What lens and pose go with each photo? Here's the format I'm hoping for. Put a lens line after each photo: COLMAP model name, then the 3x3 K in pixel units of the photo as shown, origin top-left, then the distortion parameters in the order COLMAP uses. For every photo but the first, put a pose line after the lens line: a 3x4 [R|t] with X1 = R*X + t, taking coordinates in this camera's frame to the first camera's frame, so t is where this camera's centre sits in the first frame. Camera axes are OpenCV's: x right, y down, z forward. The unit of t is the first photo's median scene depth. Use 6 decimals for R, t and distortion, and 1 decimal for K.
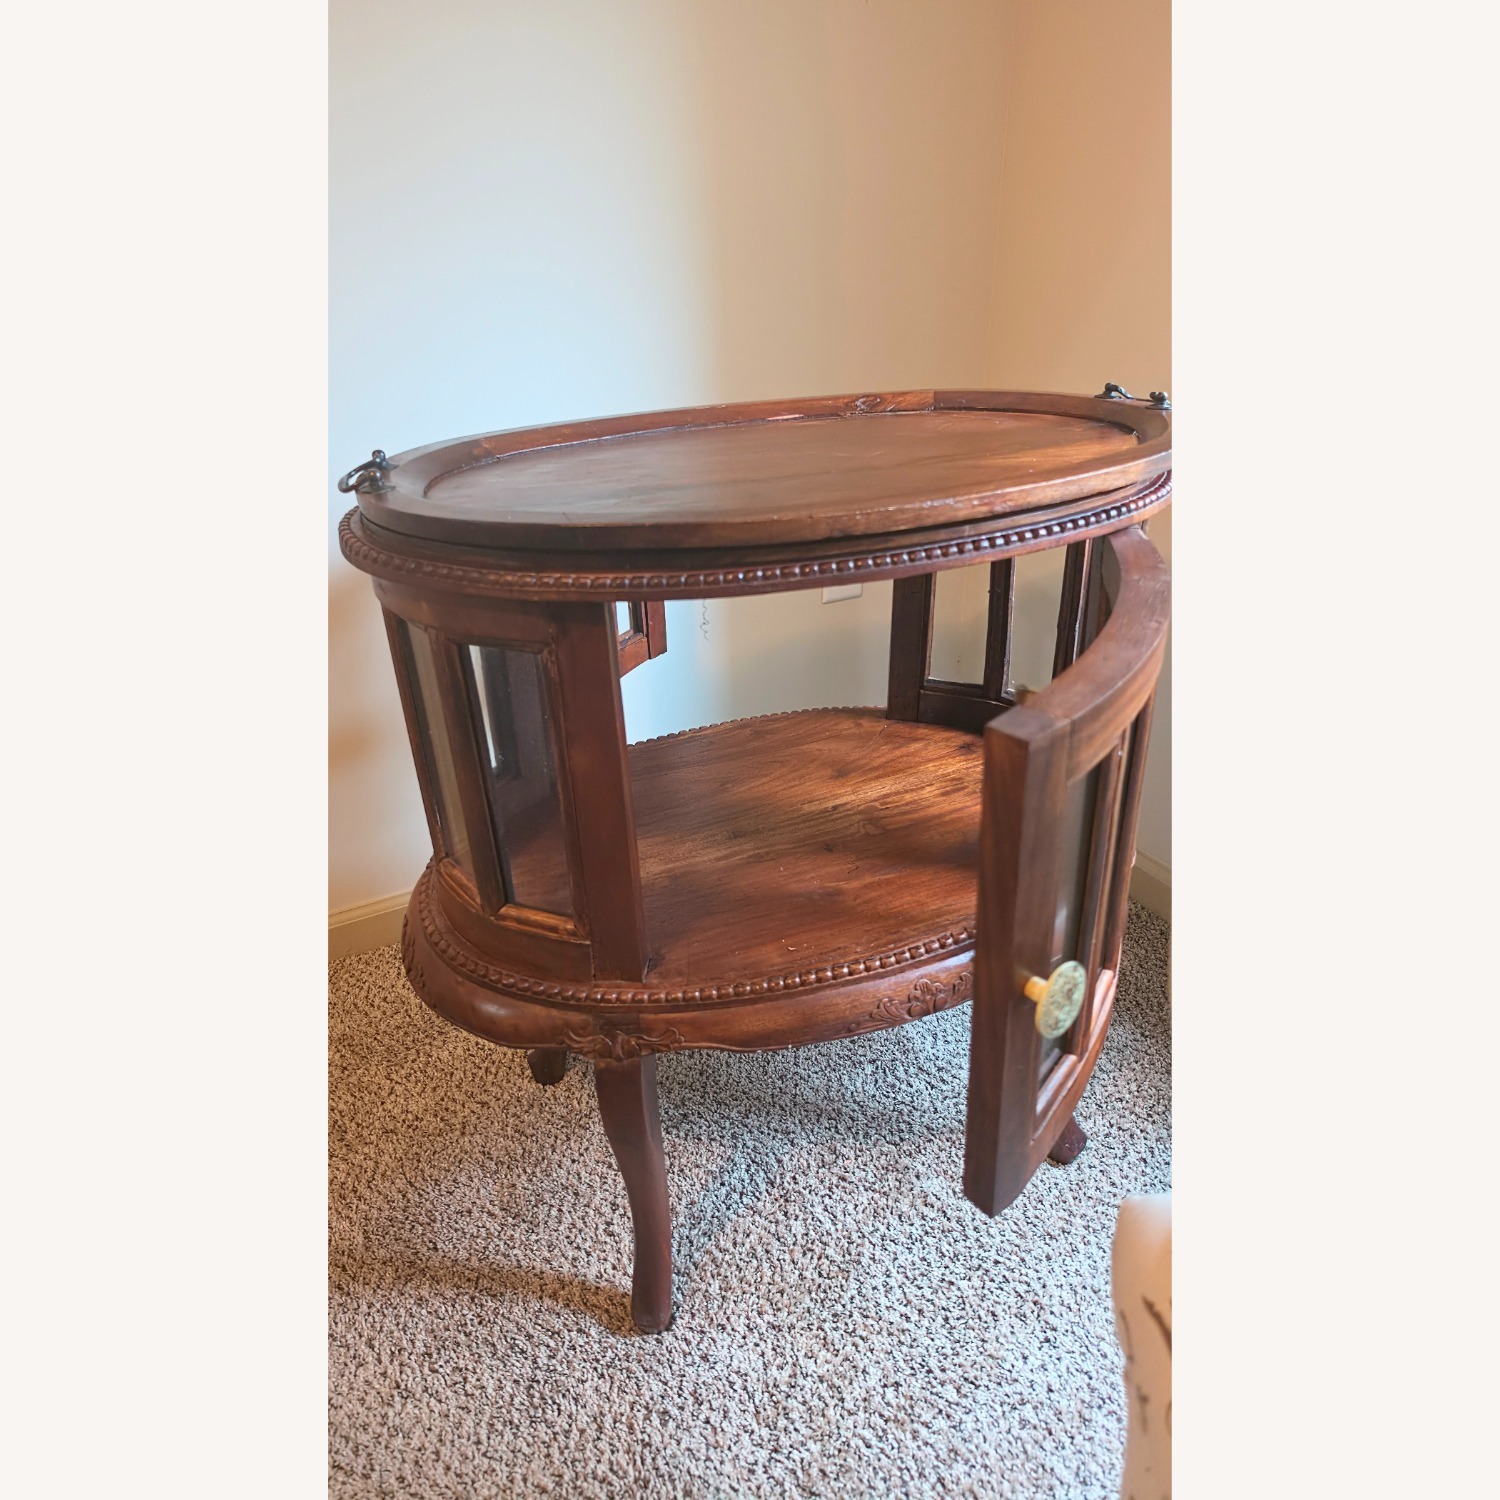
lens RADIAL K [[1069.4, 0, 745.7], [0, 1069.4, 712.9], [0, 0, 1]] dist [-0.009174, -0.031029]
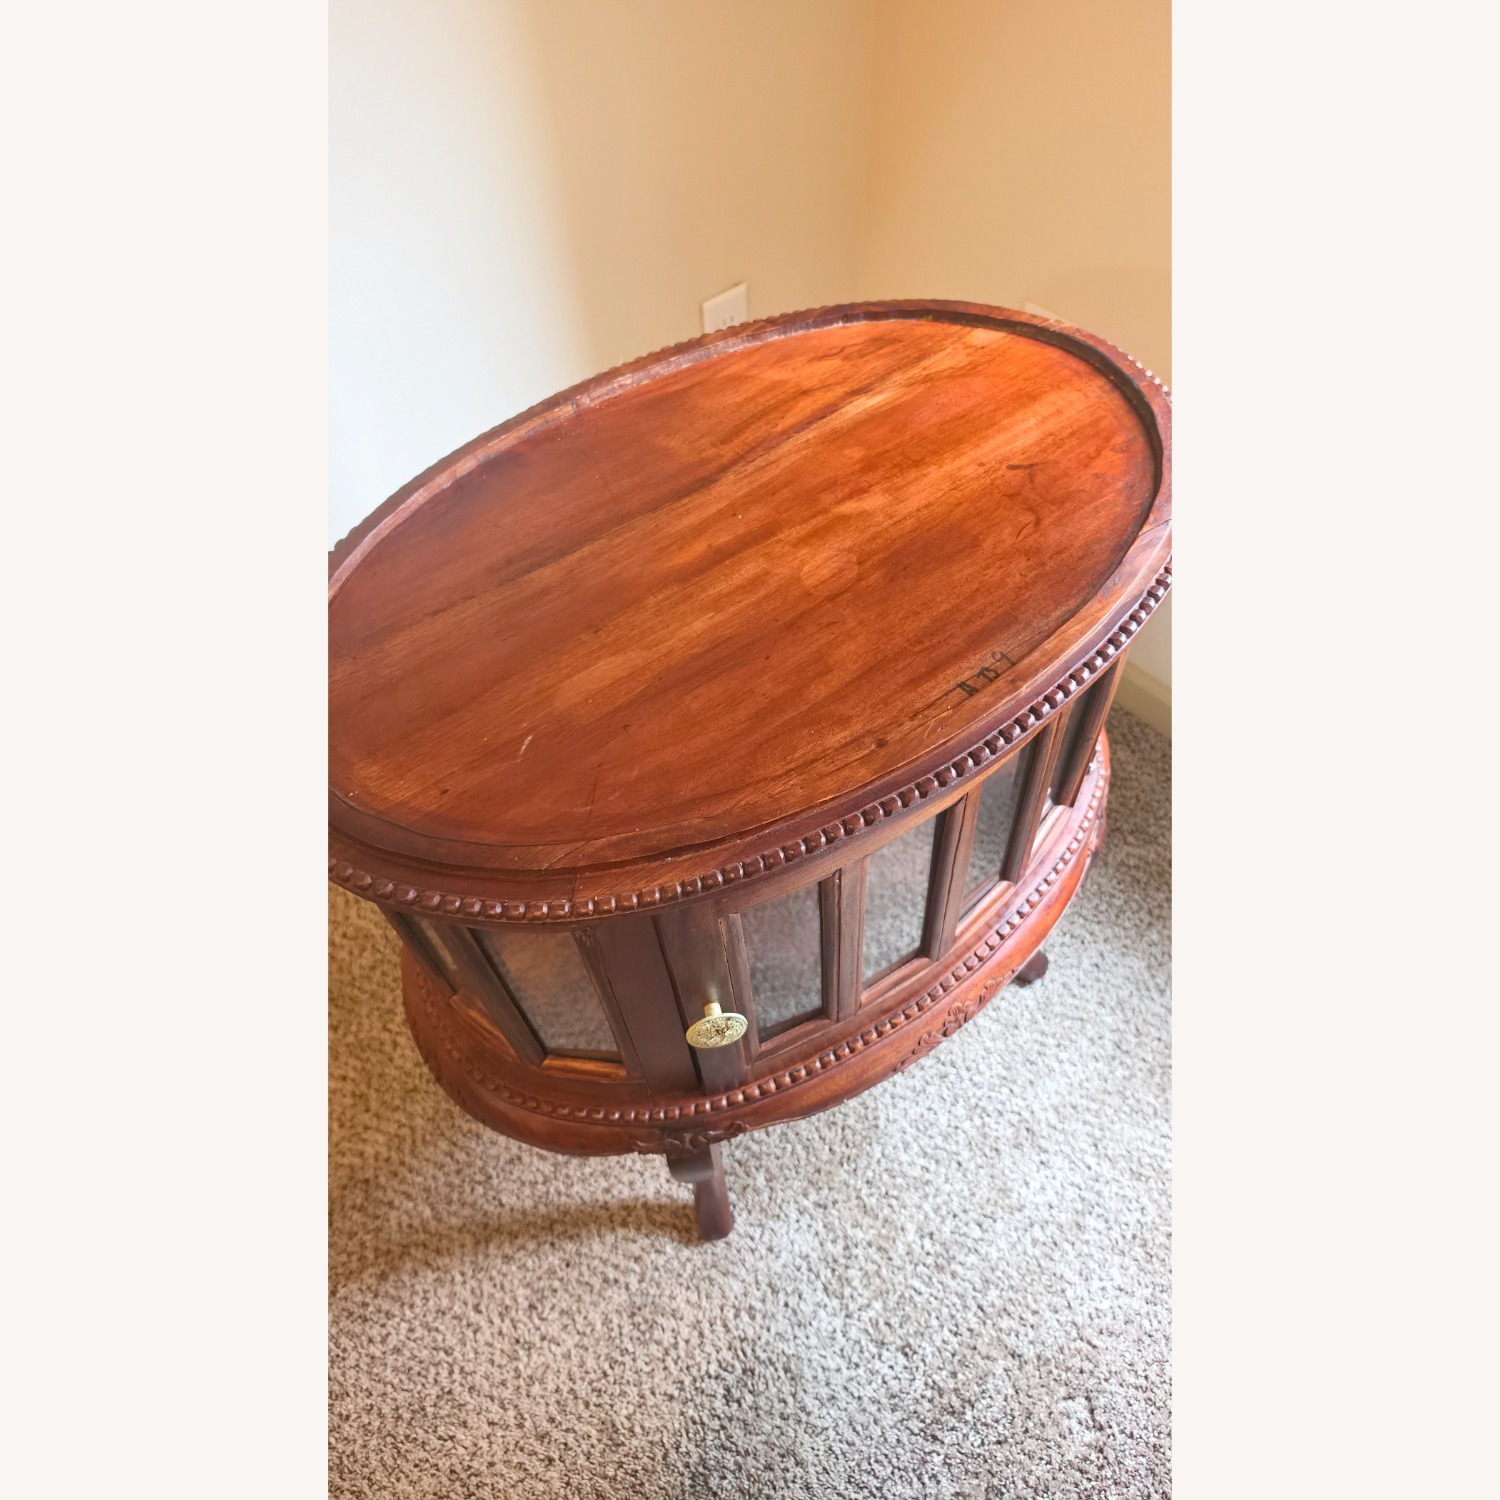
lens RADIAL K [[1069.4, 0, 763.1], [0, 1069.4, 749.2], [0, 0, 1]] dist [-0.009174, -0.031029]
pose [[0.971649, -0.194574, 0.134310, -0.094852], [0.109635, 0.874117, 0.473181, -0.426447], [-0.209471, -0.445040, 0.870667, 0.216457]]
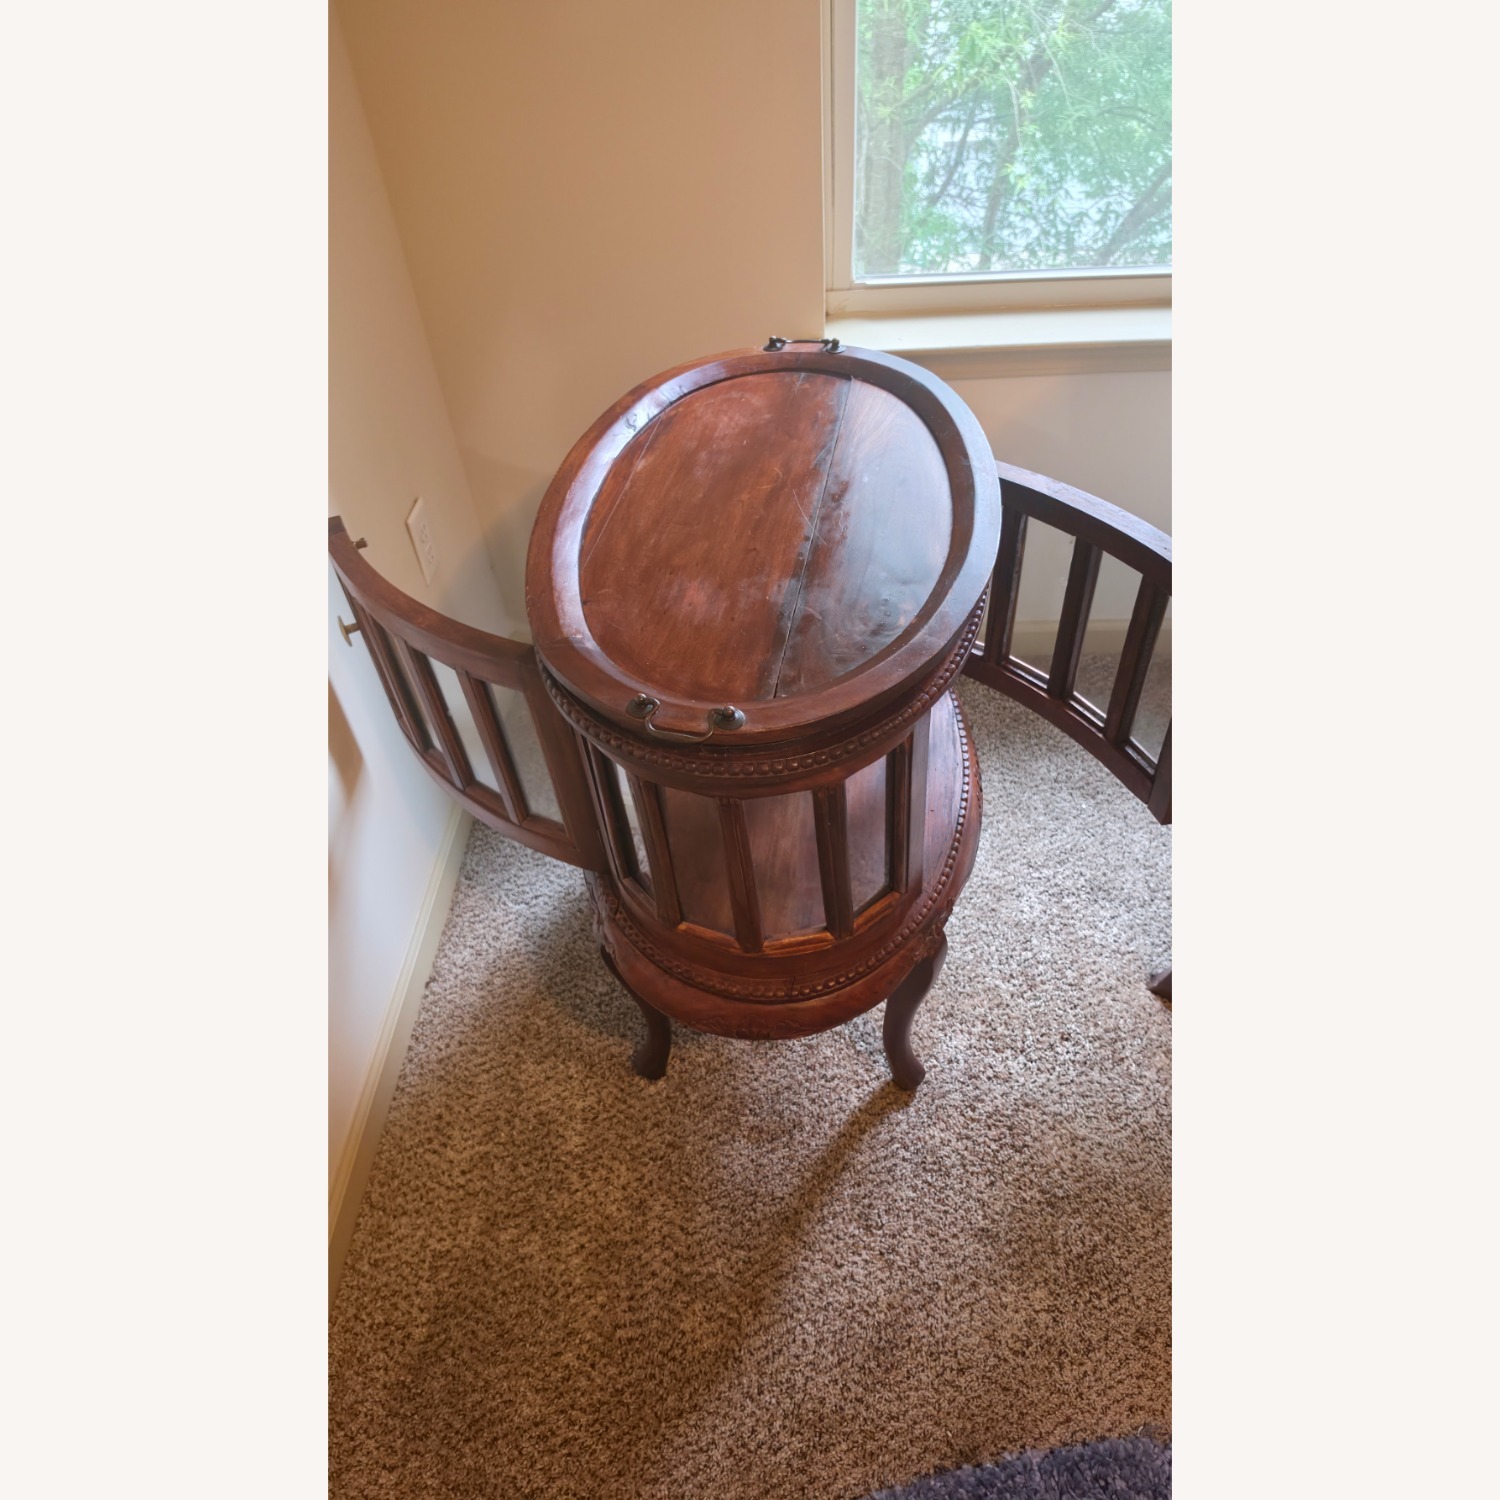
lens RADIAL K [[1069.4, 0, 766.9], [0, 1069.4, 708.8], [0, 0, 1]] dist [-0.009174, -0.031029]
pose [[0.489281, -0.590681, 0.641639, -0.831461], [0.400536, 0.805731, 0.436313, -0.558856], [-0.774710, 0.043520, 0.630818, 0.213578]]
